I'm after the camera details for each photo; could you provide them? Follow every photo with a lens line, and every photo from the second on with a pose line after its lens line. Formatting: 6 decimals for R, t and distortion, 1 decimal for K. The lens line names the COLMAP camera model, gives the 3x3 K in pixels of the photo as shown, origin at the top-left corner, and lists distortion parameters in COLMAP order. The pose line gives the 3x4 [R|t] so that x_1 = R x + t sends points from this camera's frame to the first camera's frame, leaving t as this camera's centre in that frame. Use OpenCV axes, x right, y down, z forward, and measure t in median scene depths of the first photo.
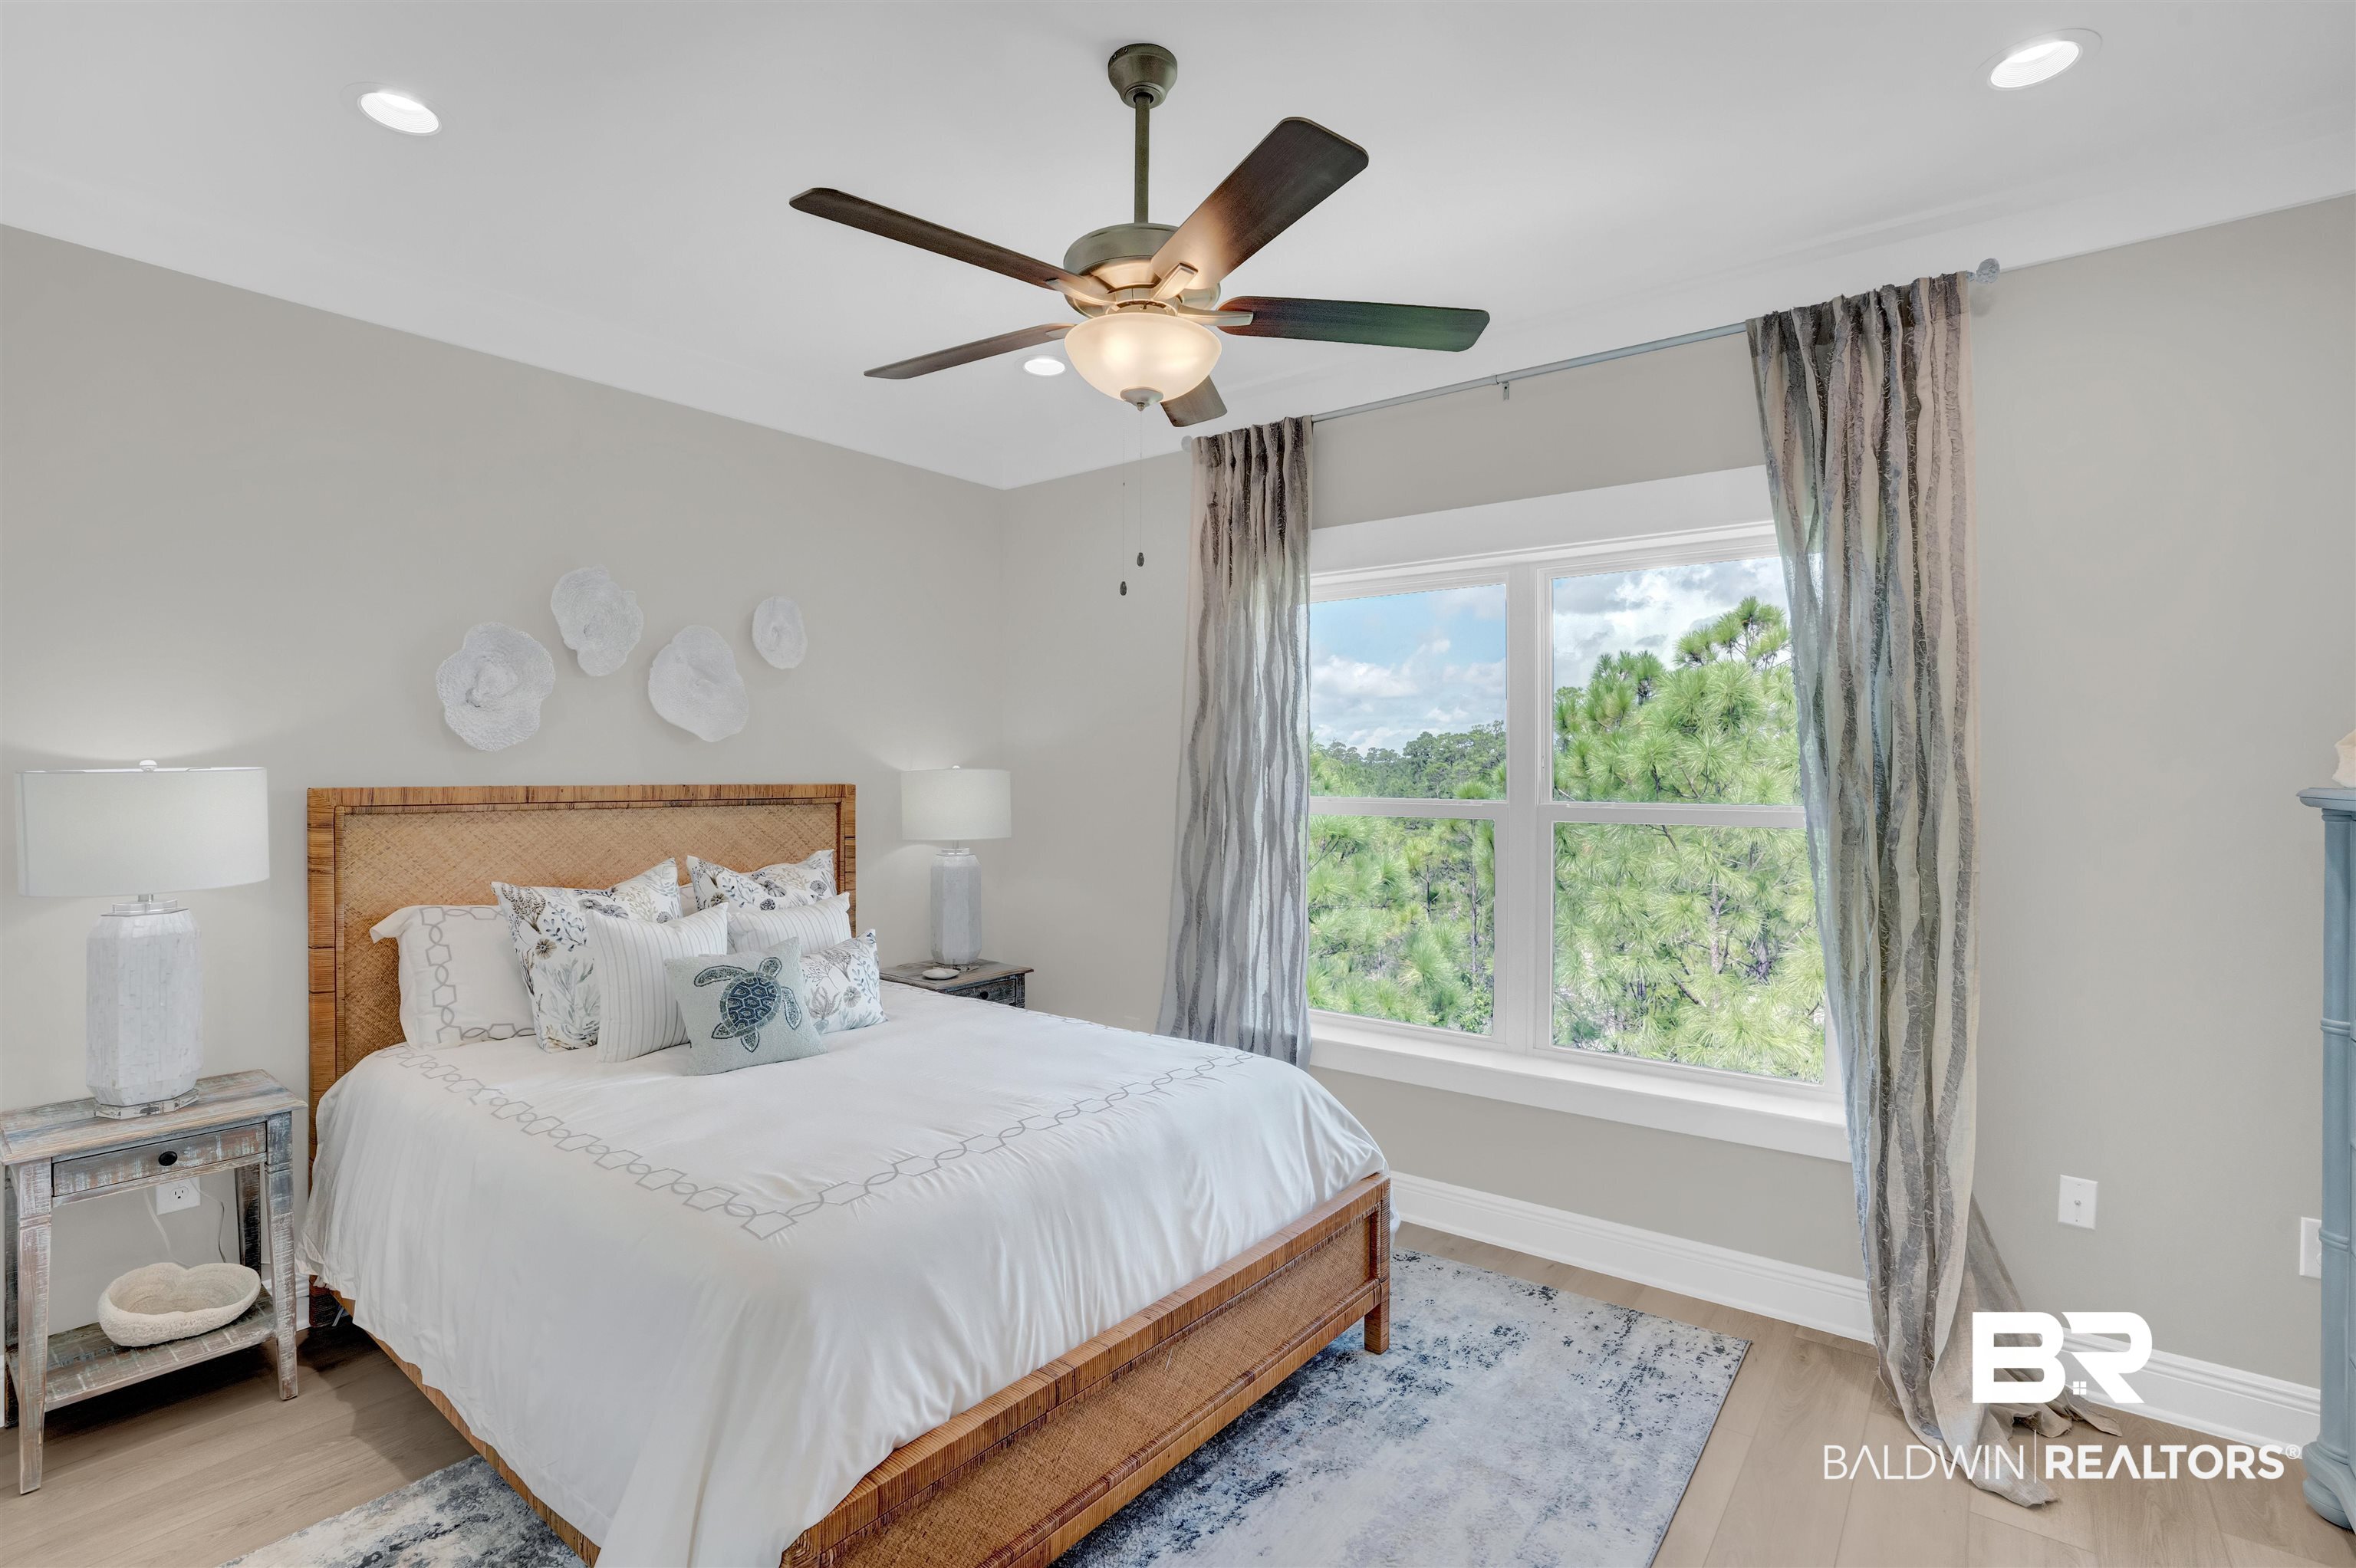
lens RADIAL K [[1094.8, 0, 1169.8], [0, 1094.8, 756.4], [0, 0, 1]] dist [-0.066650, 0.023325]
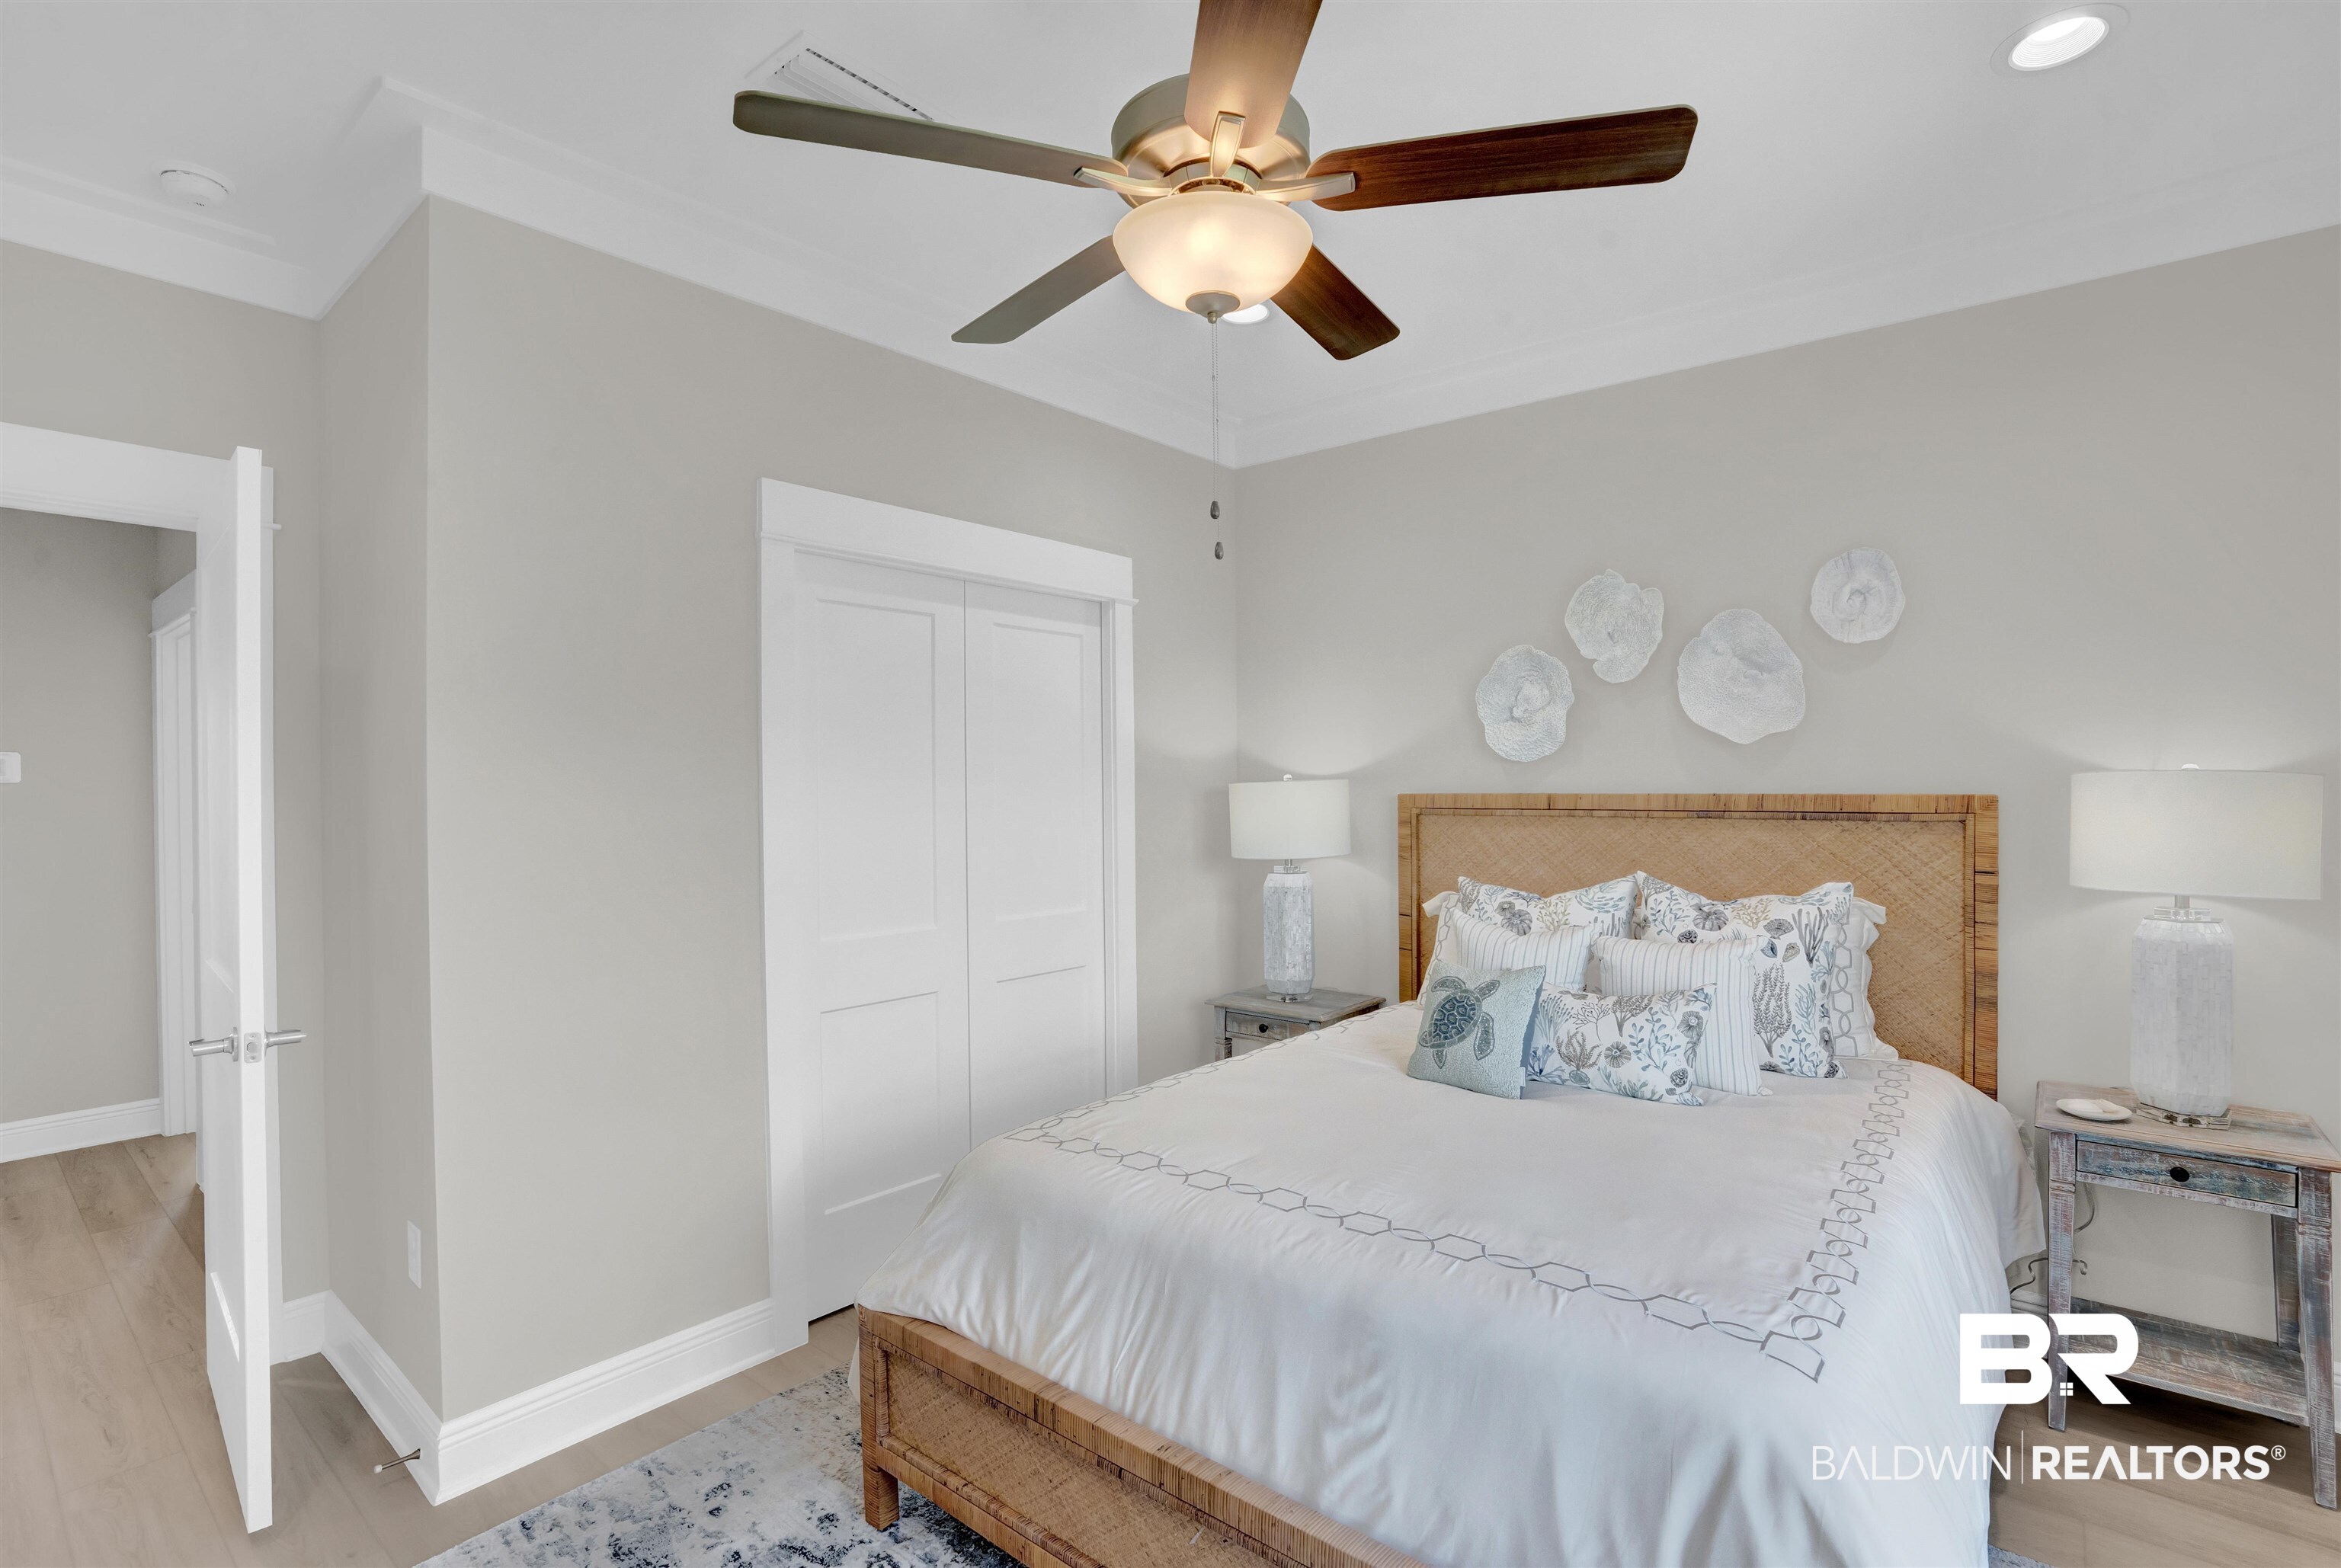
lens RADIAL K [[1097.3, 0, 1170.5], [0, 1097.3, 784.0], [0, 0, 1]] dist [-0.044704, 0.000228]
pose [[-0.023932, -0.000126, -0.999714, 0.546686], [0.021653, 0.999765, -0.000644, 0.011579], [0.999479, -0.021663, -0.023924, 0.710817]]
